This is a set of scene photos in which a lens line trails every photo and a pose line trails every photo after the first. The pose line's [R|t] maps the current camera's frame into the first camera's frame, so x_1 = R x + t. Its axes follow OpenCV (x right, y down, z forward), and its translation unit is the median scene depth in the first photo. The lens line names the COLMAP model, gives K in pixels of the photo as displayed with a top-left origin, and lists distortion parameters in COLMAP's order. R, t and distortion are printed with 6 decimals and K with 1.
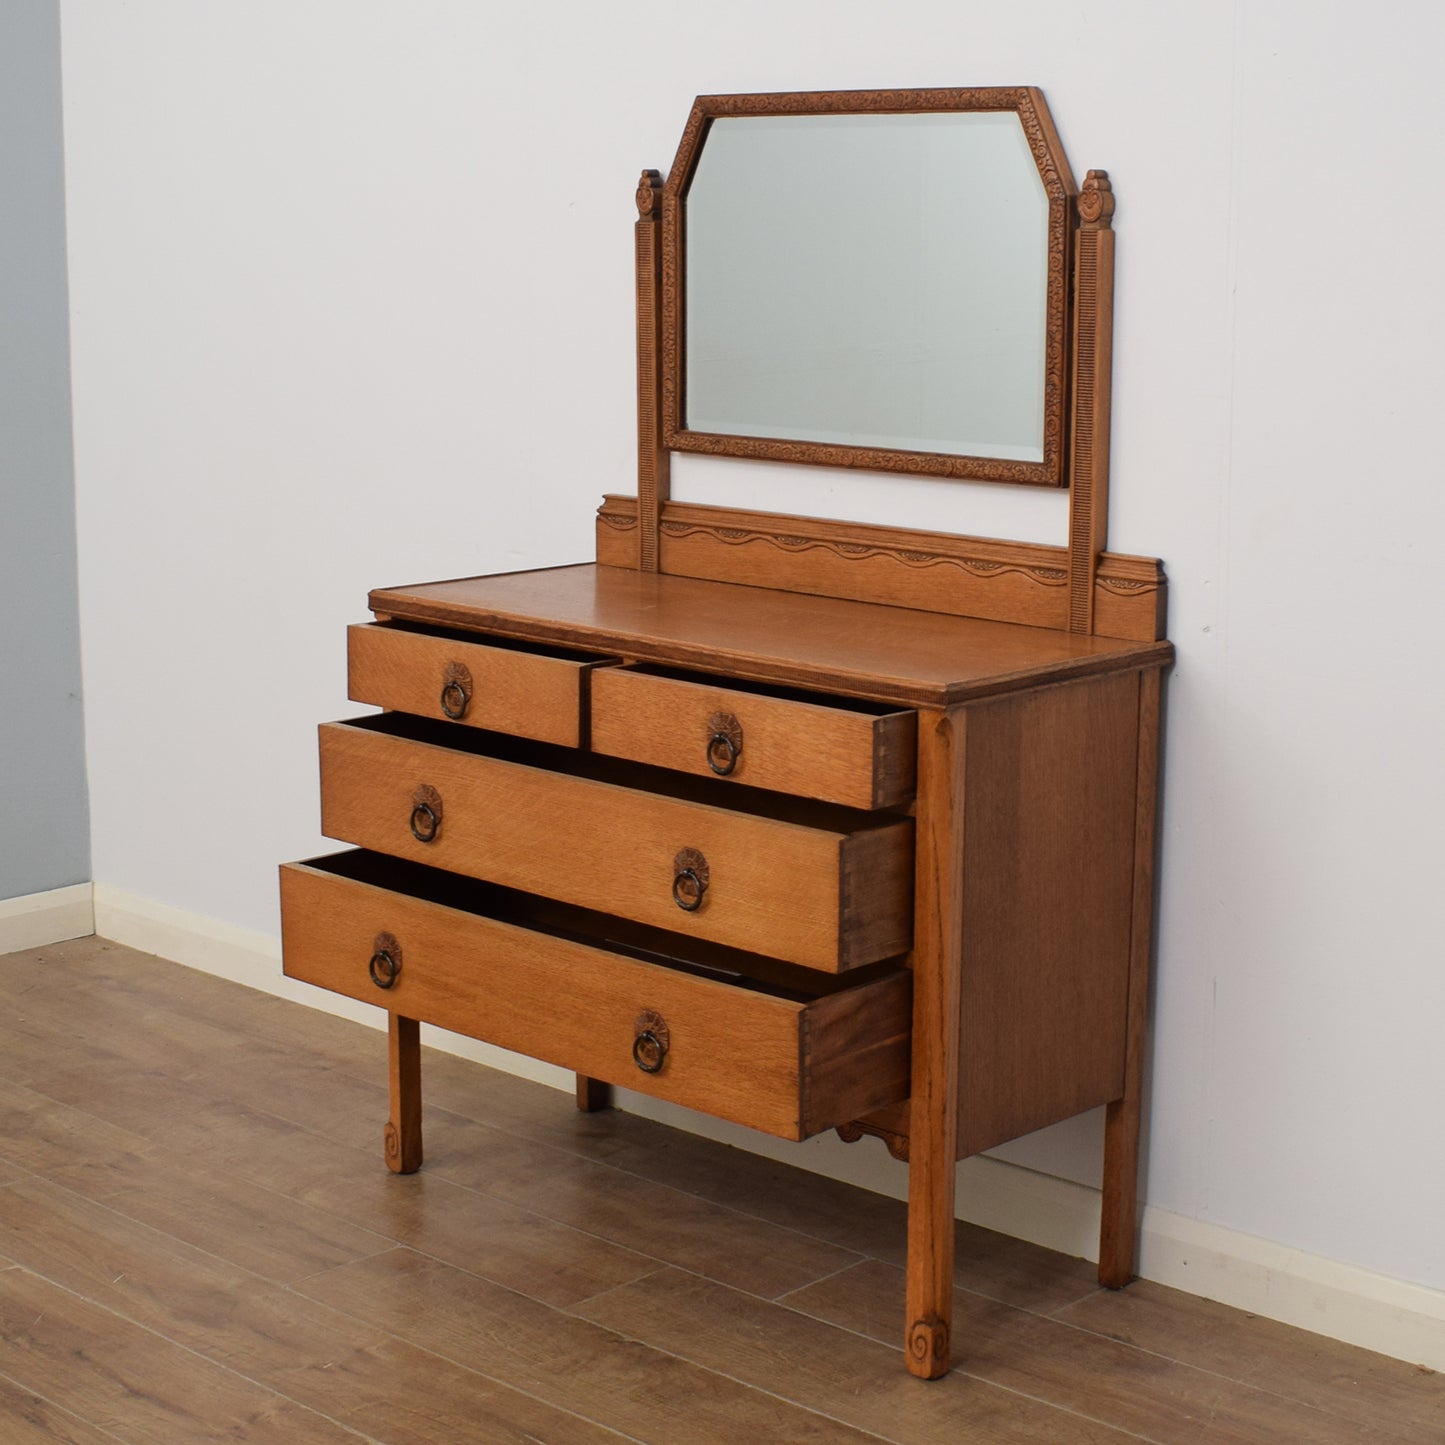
lens RADIAL K [[2729.6, 0, 783.0], [0, 2729.6, 649.3], [0, 0, 1]] dist [-0.079306, 0.000000]
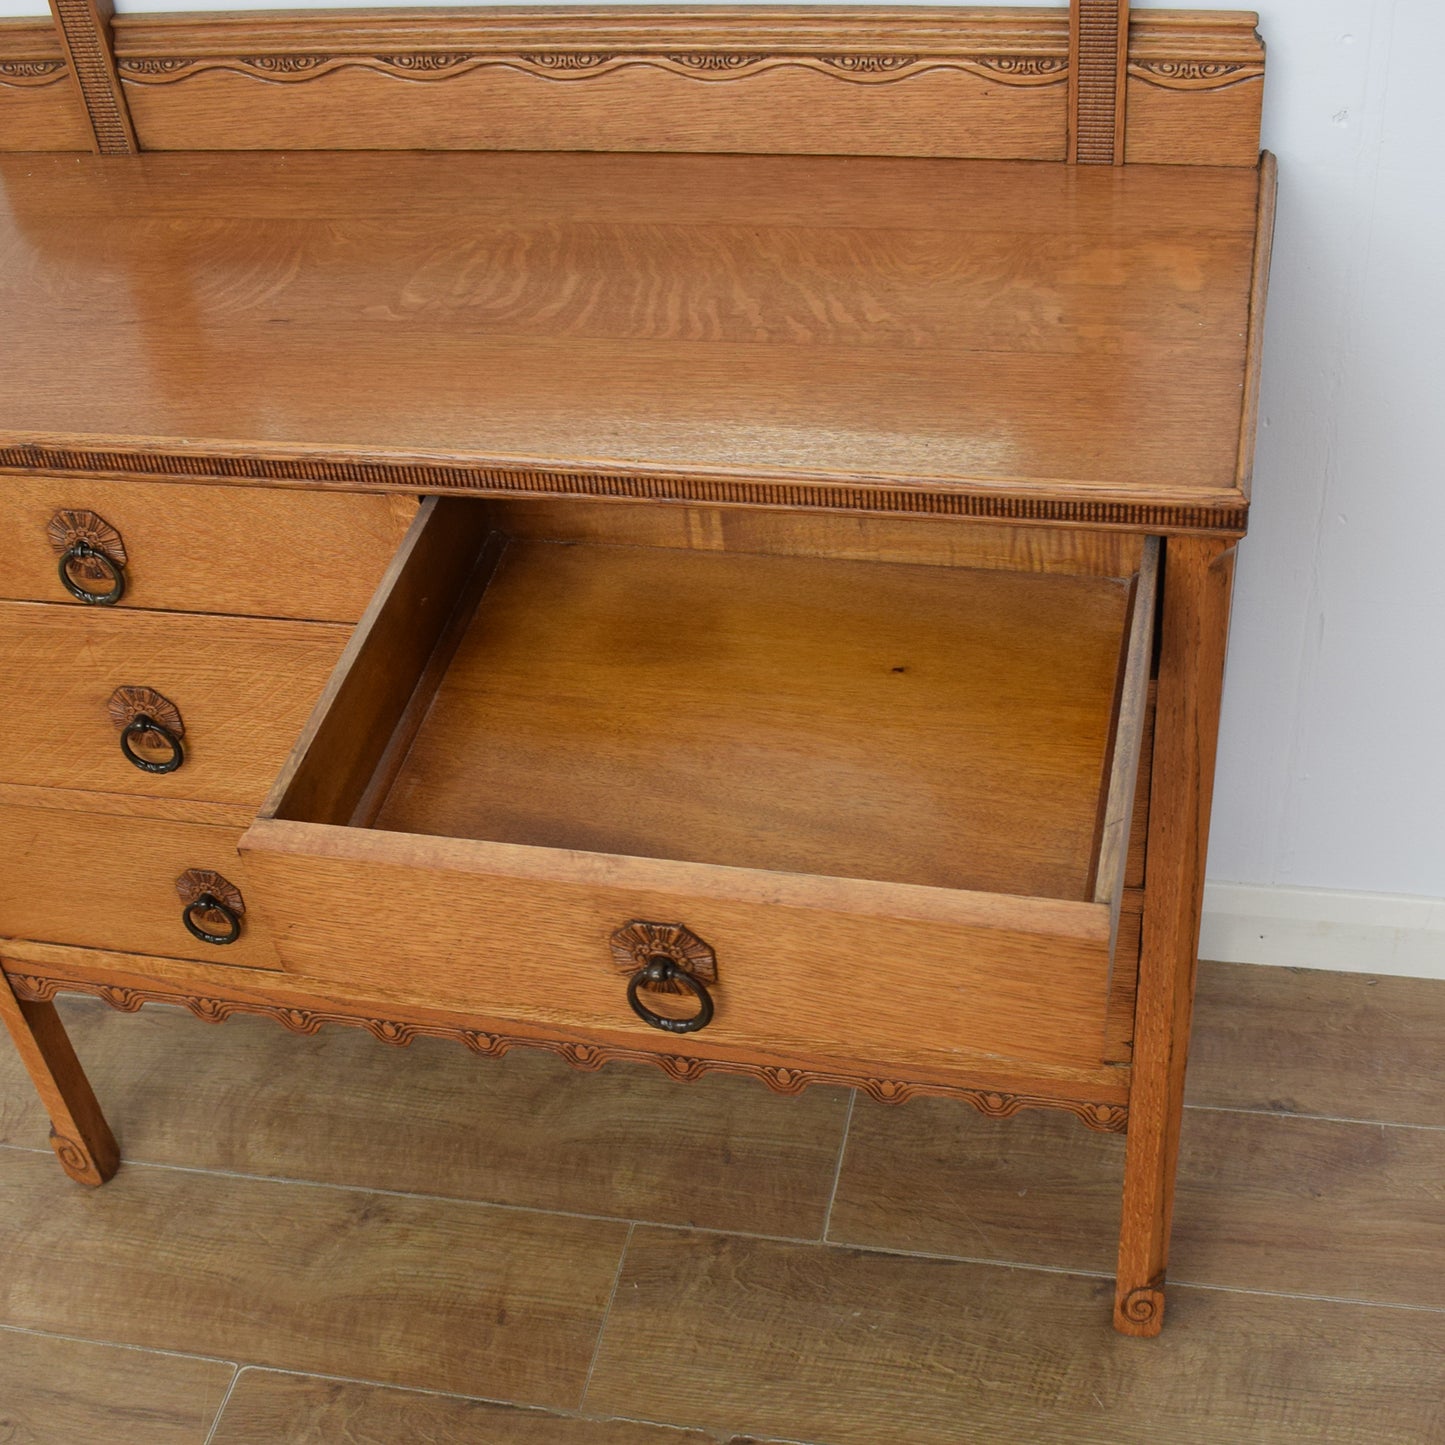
lens RADIAL K [[2102.0, 0, 739.9], [0, 2102.0, 859.8], [0, 0, 1]] dist [-0.096946, 0.000000]
pose [[0.859118, -0.409873, 0.306464, -0.142818], [0.176719, 0.799578, 0.573974, -0.146739], [-0.480298, -0.438953, 0.759364, 0.627008]]
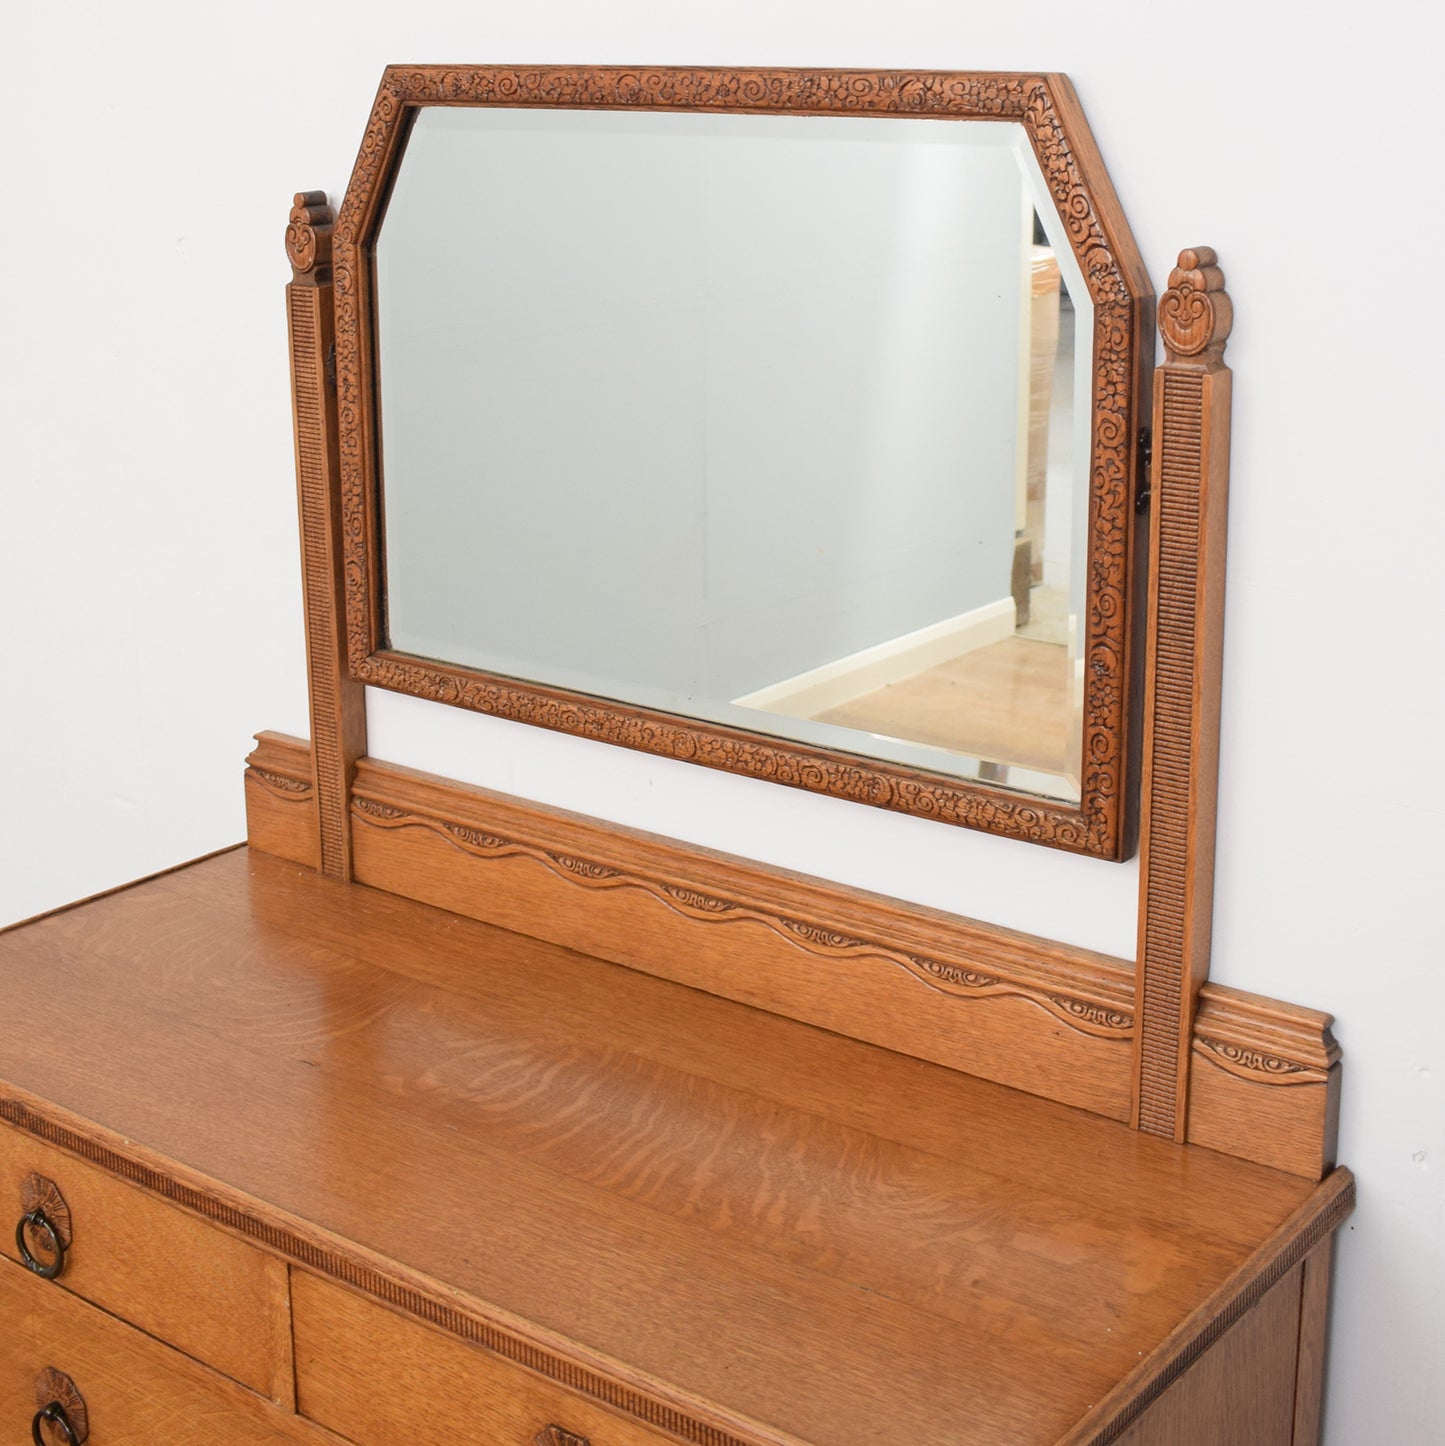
lens RADIAL K [[2310.7, 0, 810.2], [0, 2310.7, 473.7], [0, 0, 1]] dist [-0.090099, 0.000000]
pose [[0.992613, -0.029830, 0.117596, -0.004043], [0.025984, 0.999081, 0.034100, -0.144124], [-0.118505, -0.030793, 0.992476, 0.564491]]
